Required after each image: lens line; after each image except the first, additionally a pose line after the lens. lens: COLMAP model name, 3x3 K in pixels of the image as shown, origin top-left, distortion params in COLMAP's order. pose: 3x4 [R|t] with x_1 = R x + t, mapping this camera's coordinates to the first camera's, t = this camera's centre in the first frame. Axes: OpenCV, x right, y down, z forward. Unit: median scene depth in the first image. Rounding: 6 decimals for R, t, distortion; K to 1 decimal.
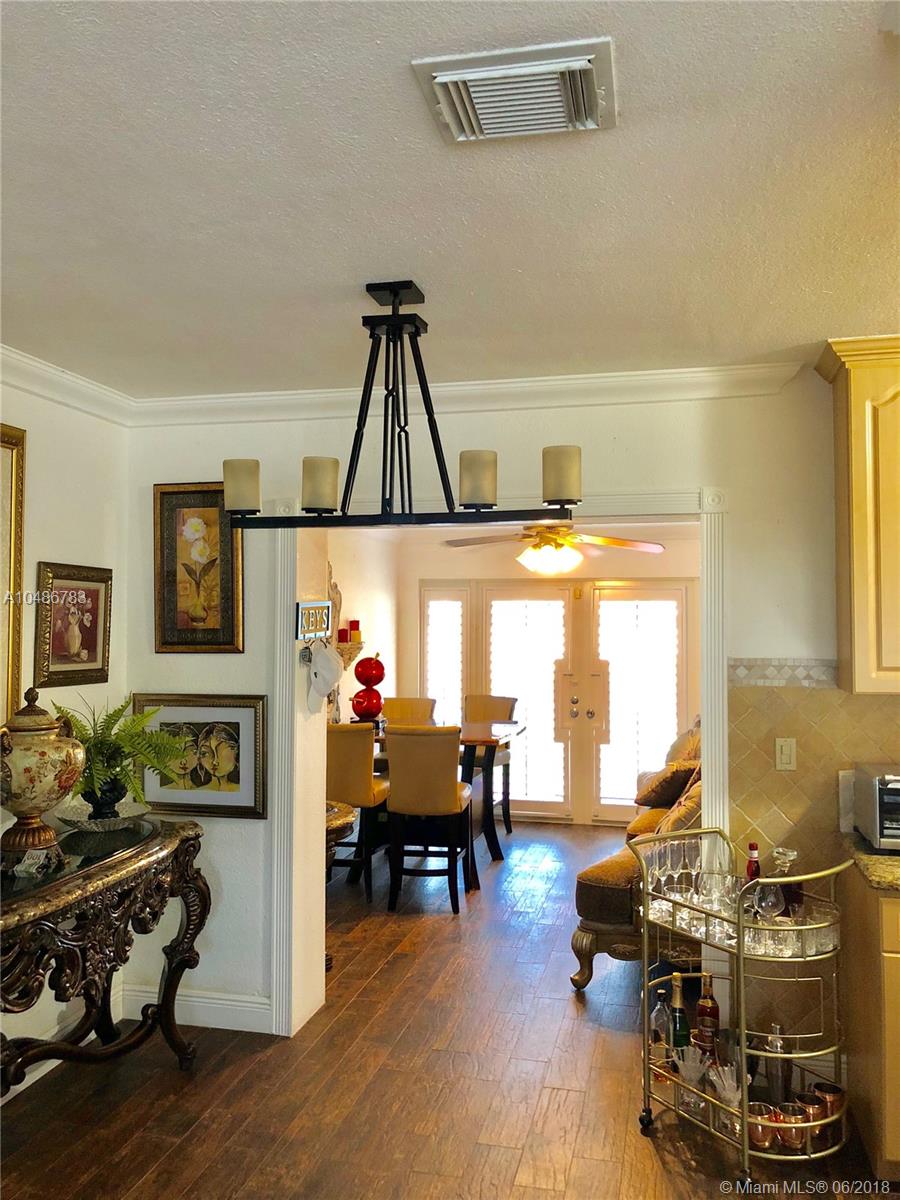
lens RADIAL K [[976.9, 0, 454.7], [0, 976.9, 578.9], [0, 0, 1]] dist [0.007468, -0.007072]
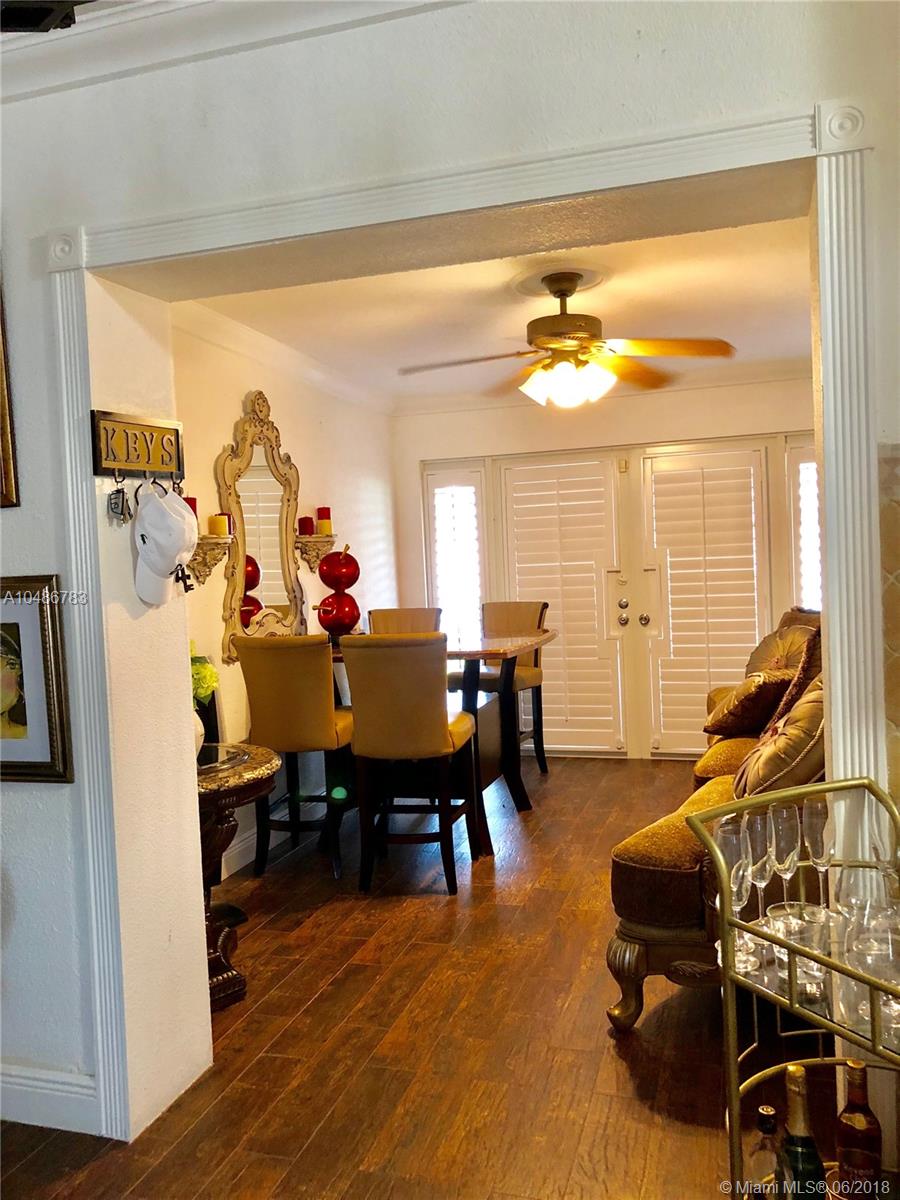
lens RADIAL K [[976.9, 0, 458.4], [0, 976.9, 588.6], [0, 0, 1]] dist [0.007468, -0.007072]
pose [[0.996953, -0.044596, -0.064003, 0.063192], [0.049303, 0.996043, 0.073947, 0.072586], [0.060452, -0.076877, 0.995206, 0.327444]]
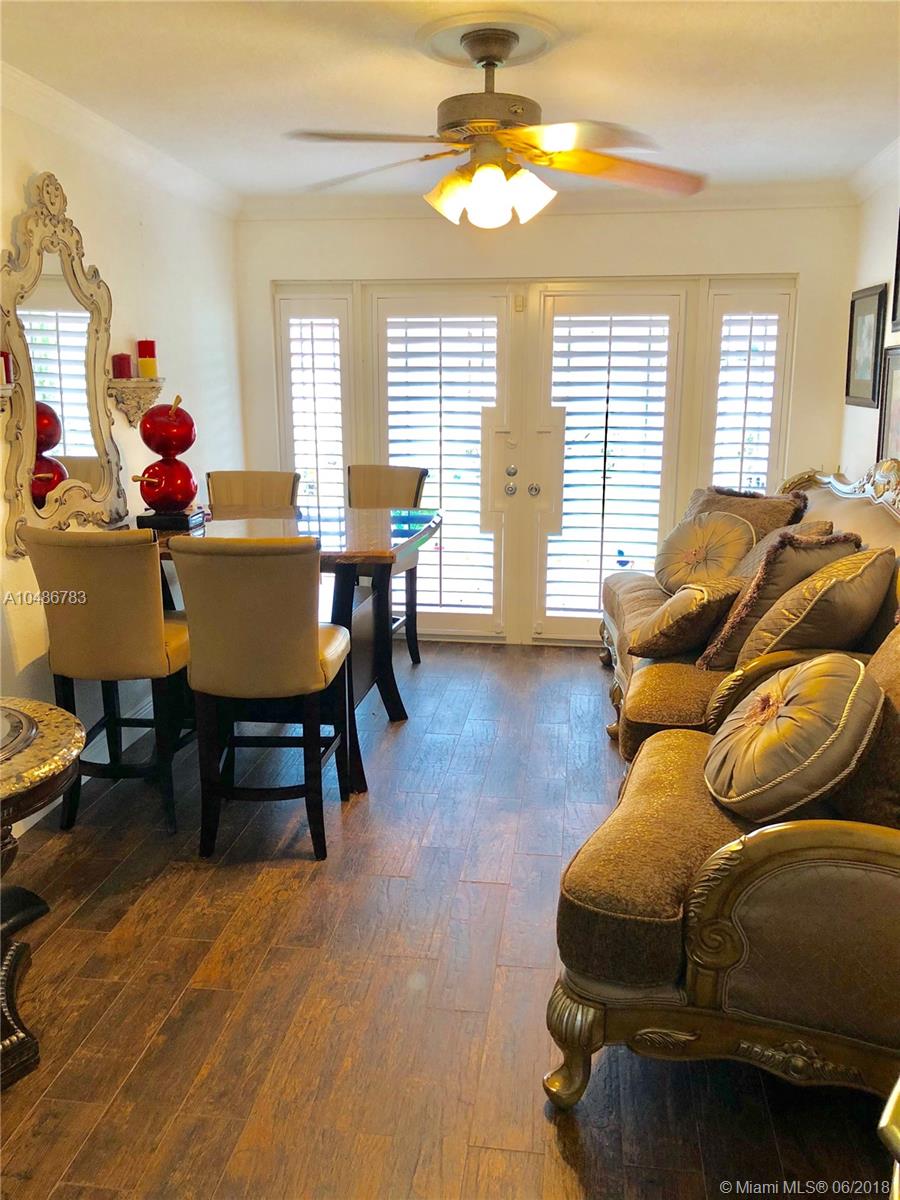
lens RADIAL K [[976.9, 0, 459.6], [0, 976.9, 587.5], [0, 0, 1]] dist [0.007468, -0.007072]
pose [[0.995165, -0.022418, 0.095622, 0.032143], [-0.002621, 0.967195, 0.254022, 0.048100], [-0.098180, -0.253044, 0.962460, 0.510820]]
